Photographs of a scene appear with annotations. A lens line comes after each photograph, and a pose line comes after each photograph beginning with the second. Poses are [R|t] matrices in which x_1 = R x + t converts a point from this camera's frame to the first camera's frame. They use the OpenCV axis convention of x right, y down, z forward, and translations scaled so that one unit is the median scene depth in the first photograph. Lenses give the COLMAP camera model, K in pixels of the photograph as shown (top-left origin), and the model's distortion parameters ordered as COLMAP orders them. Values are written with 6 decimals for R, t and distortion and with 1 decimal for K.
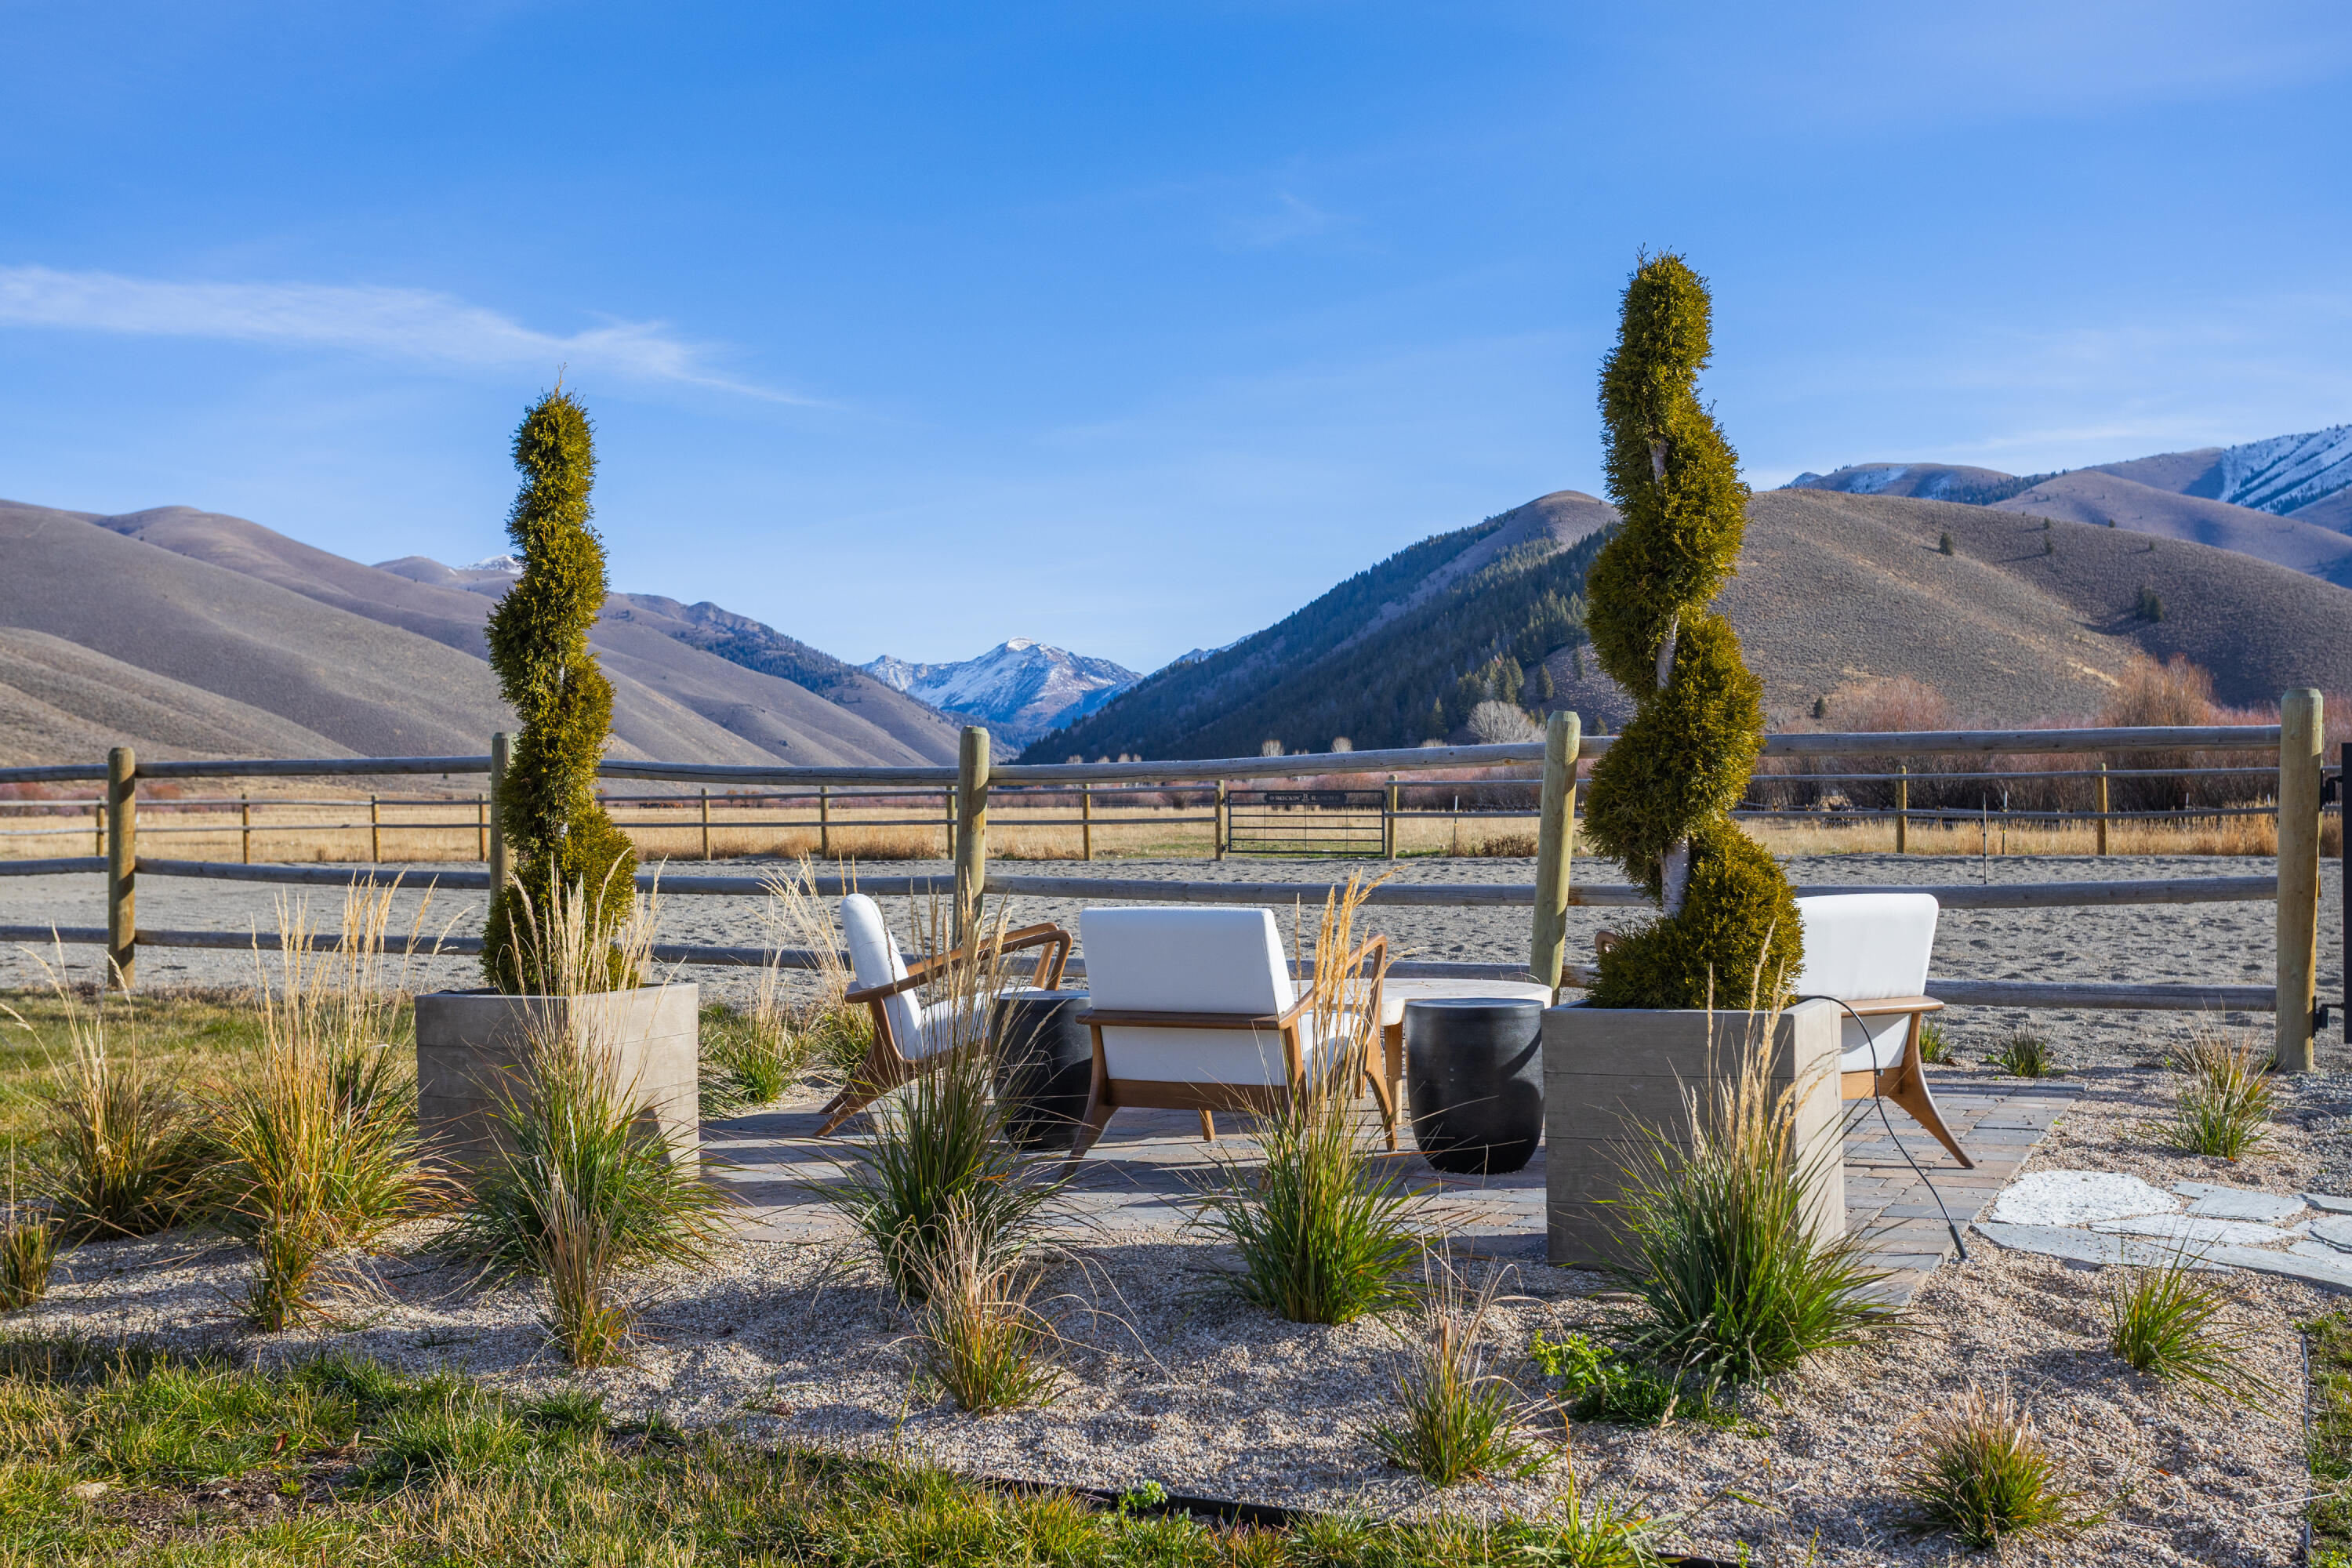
lens RADIAL K [[2421.1, 0, 1170.2], [0, 2421.1, 788.9], [0, 0, 1]] dist [0.019687, 0.000000]
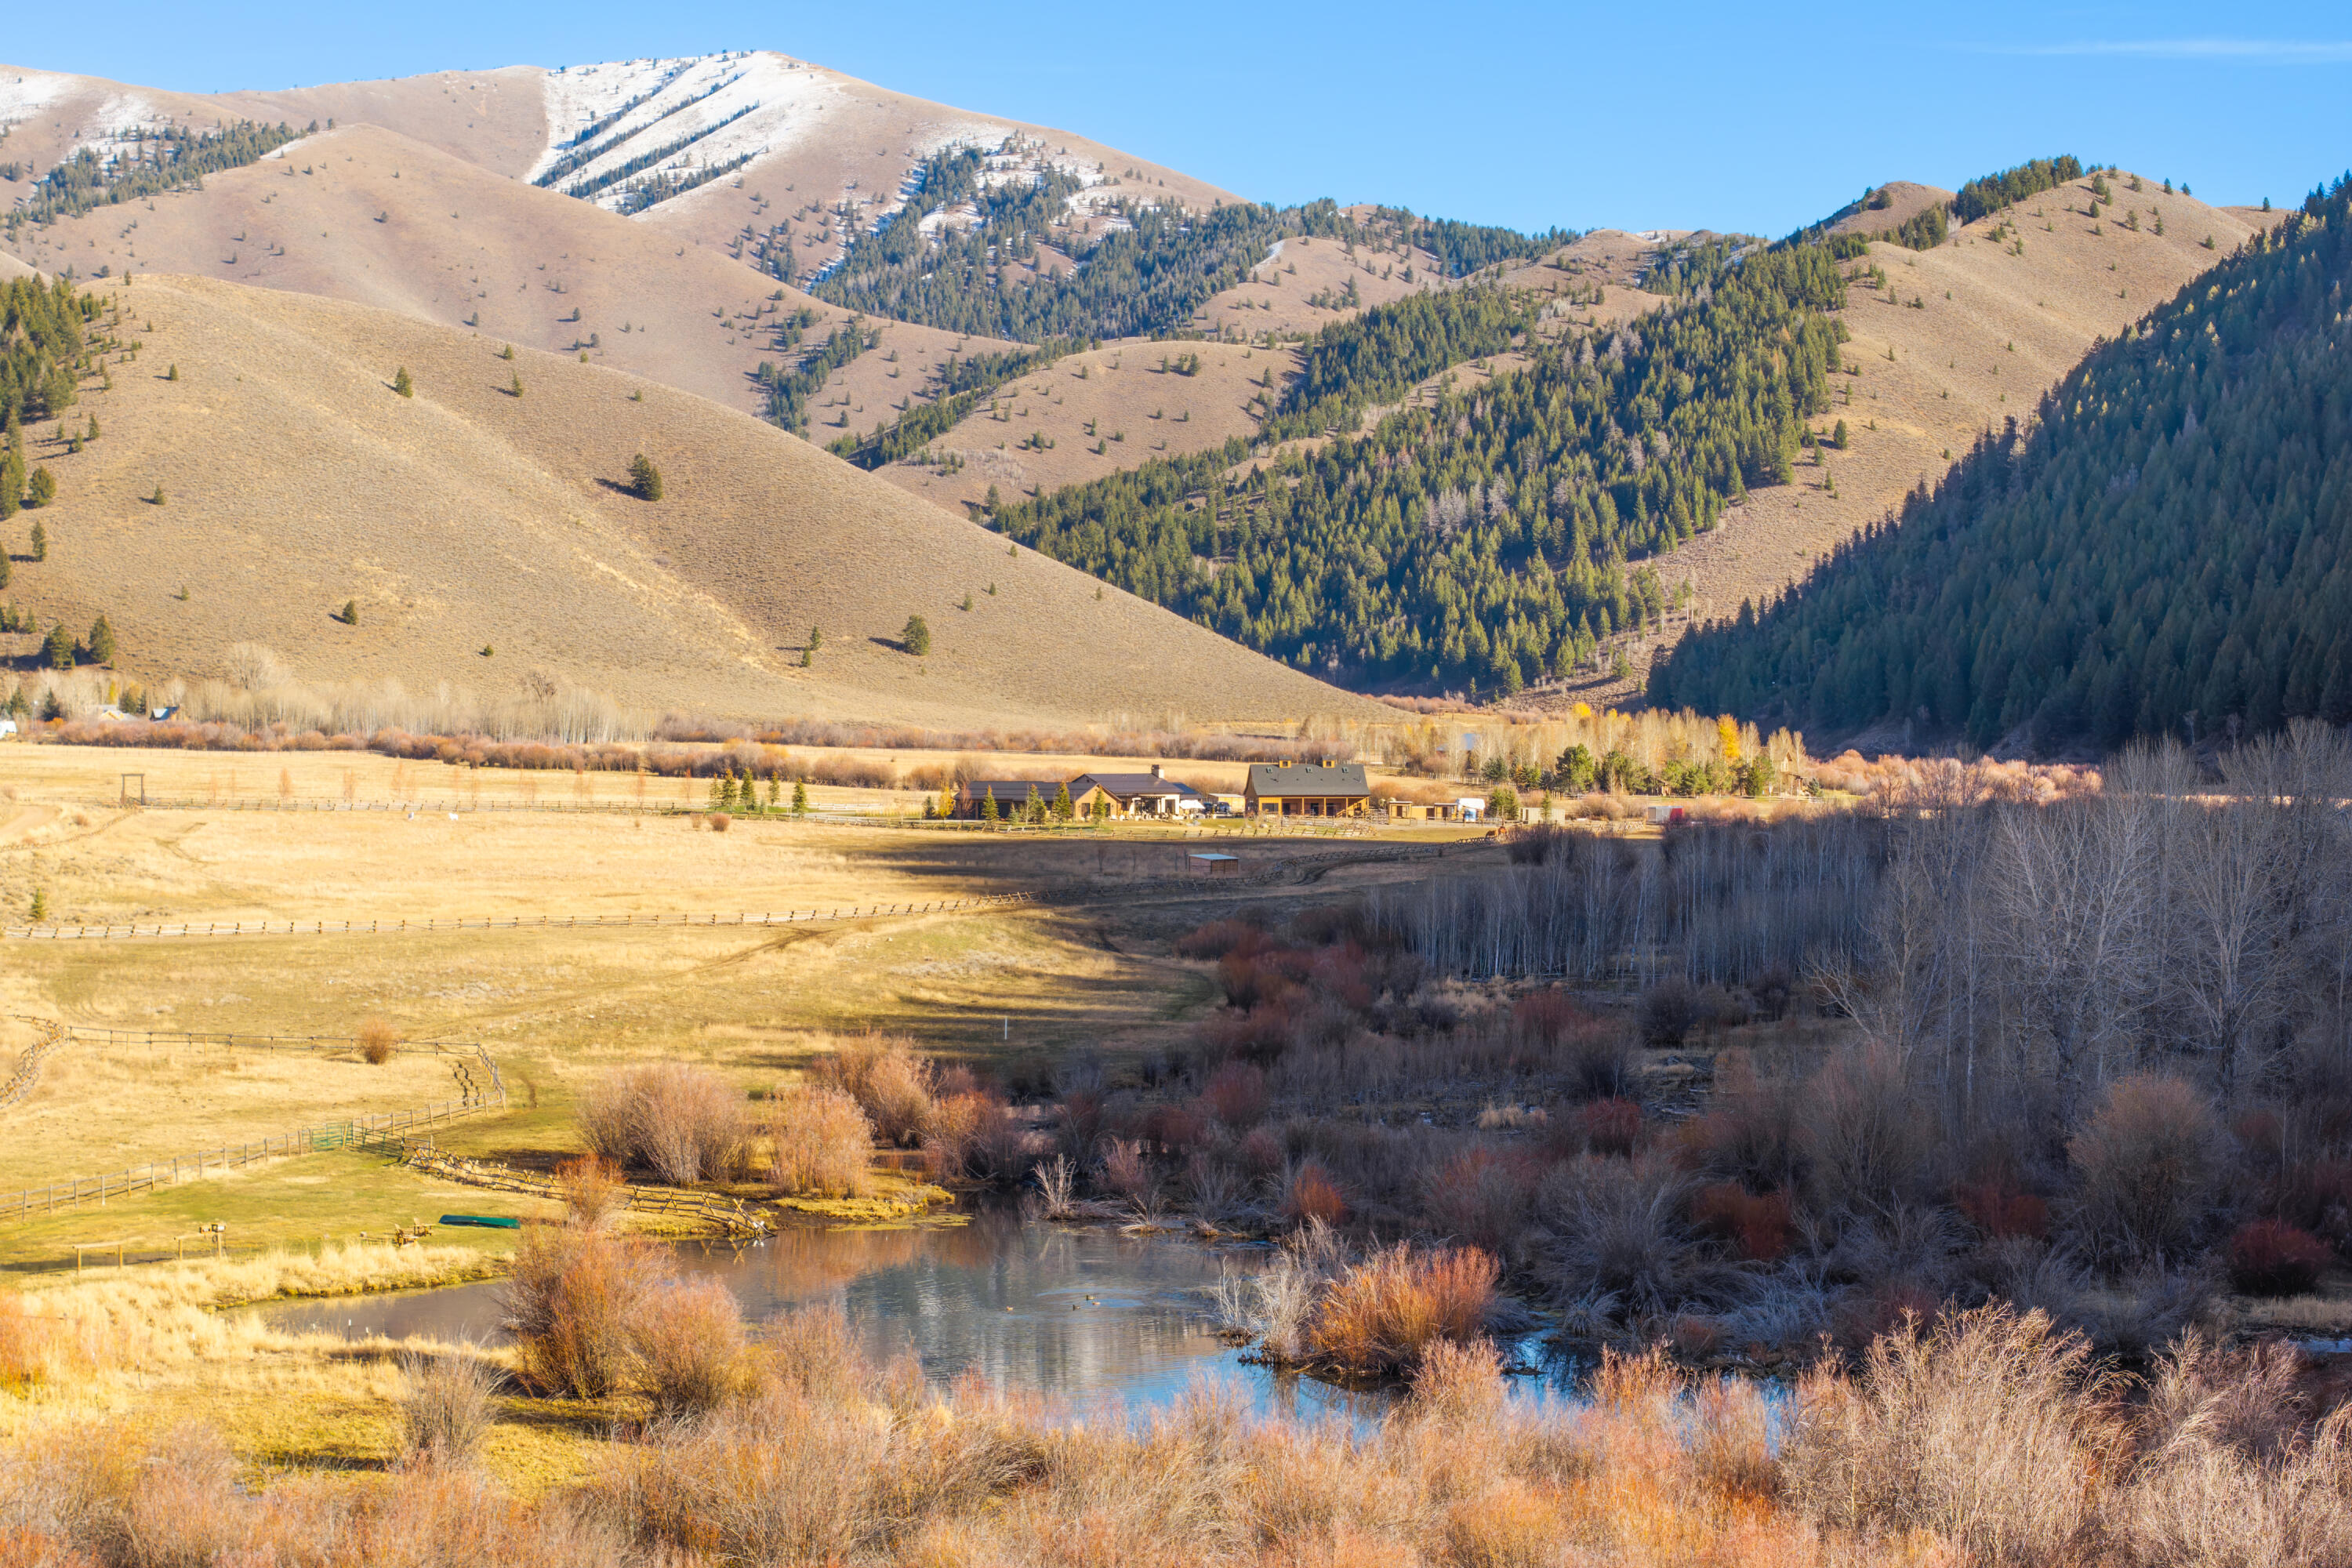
lens RADIAL K [[4907.5, 0, 1181.5], [0, 4907.5, 784.7], [0, 0, 1]] dist [-0.090940, 0.000000]
pose [[0.851400, 0.010286, 0.524416, -0.279105], [-0.027012, 0.999341, 0.024253, -0.016180], [-0.523821, -0.034815, 0.851117, -0.454008]]
